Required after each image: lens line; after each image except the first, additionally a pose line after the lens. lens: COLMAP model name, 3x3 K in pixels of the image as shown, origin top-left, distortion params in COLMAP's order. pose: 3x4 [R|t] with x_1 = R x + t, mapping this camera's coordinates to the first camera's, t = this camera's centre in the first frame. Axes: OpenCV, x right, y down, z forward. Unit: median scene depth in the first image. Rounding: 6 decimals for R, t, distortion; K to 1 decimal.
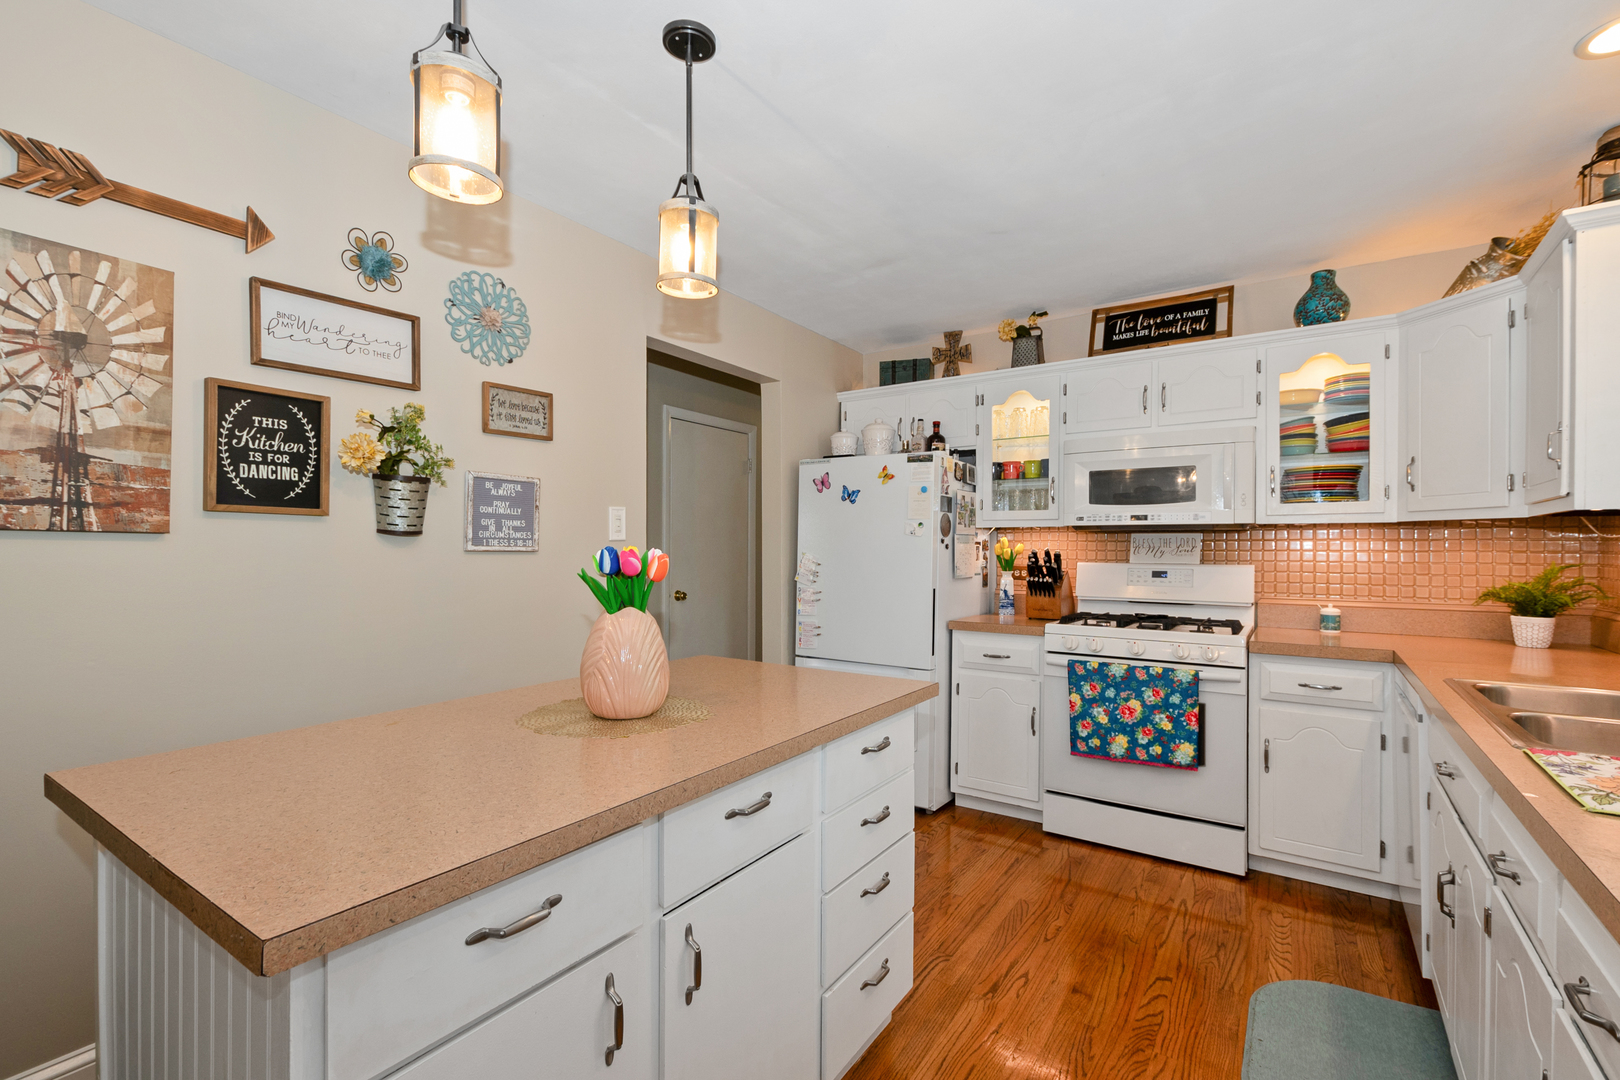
lens RADIAL K [[716.4, 0, 811.9], [0, 716.4, 547.4], [0, 0, 1]] dist [0.003125, 0.000419]
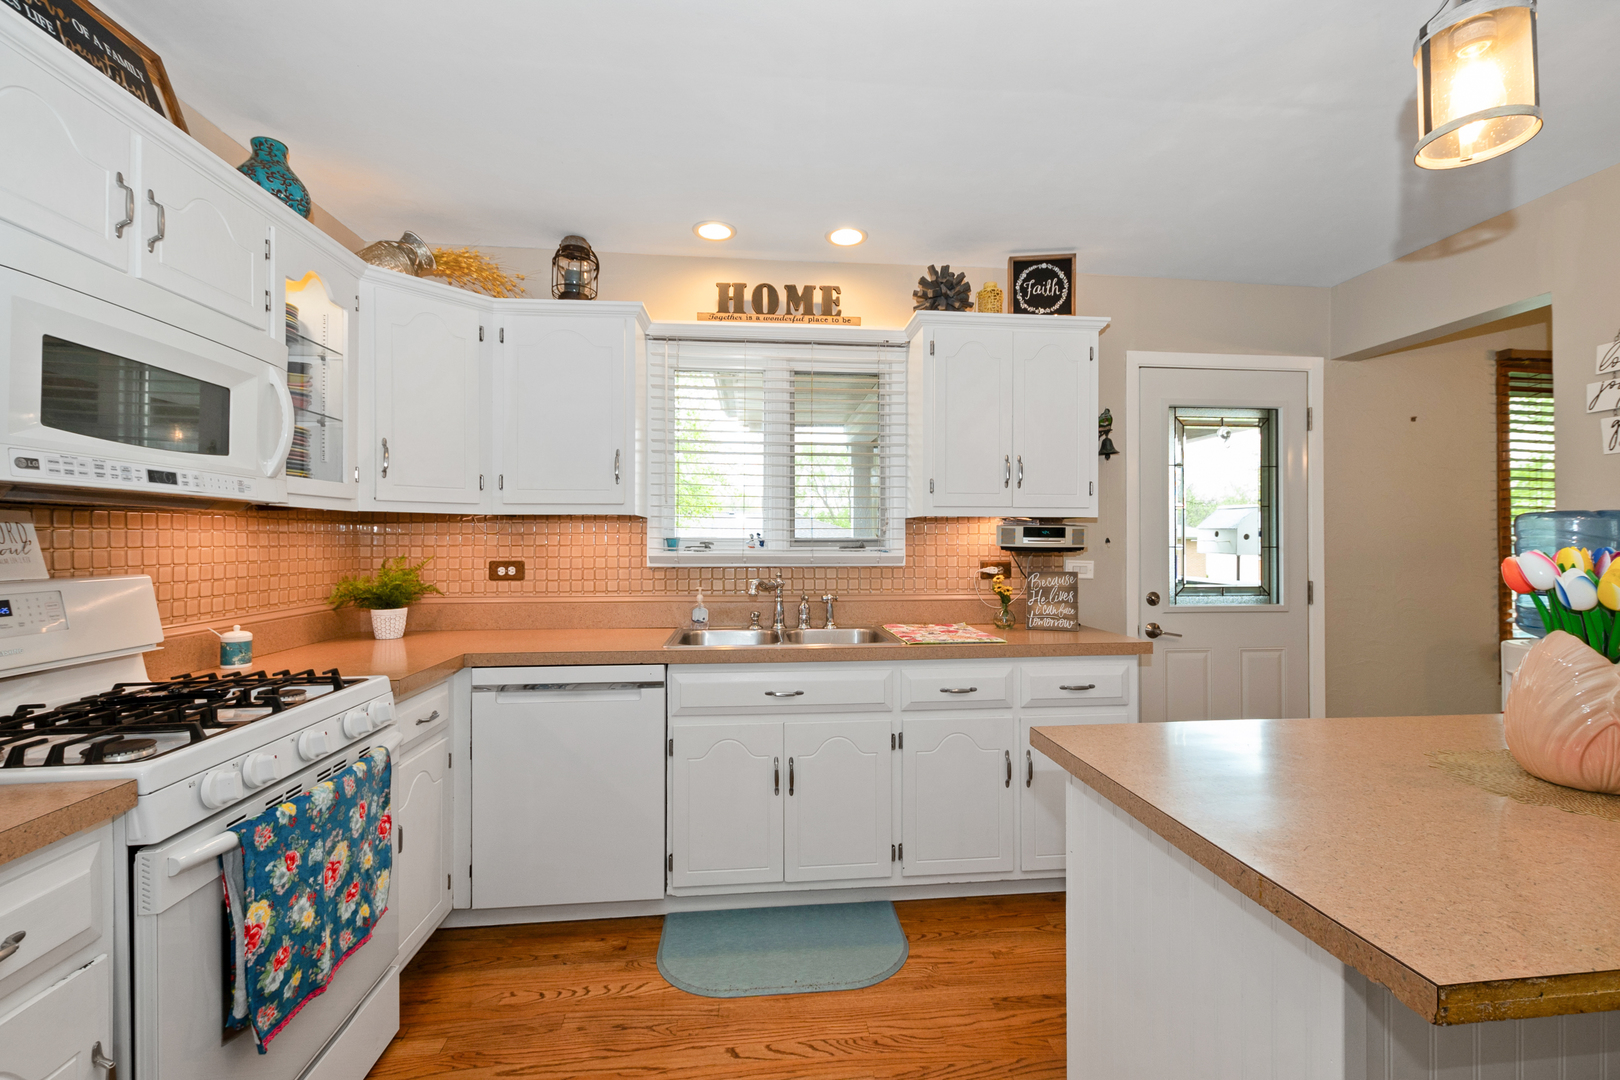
lens RADIAL K [[716.4, 0, 812.7], [0, 716.4, 537.8], [0, 0, 1]] dist [0.003125, 0.000419]
pose [[-0.647532, 0.000761, 0.762038, -0.152908], [-0.004432, 0.999979, -0.004764, -0.003568], [-0.762026, -0.006462, -0.647514, 1.037984]]
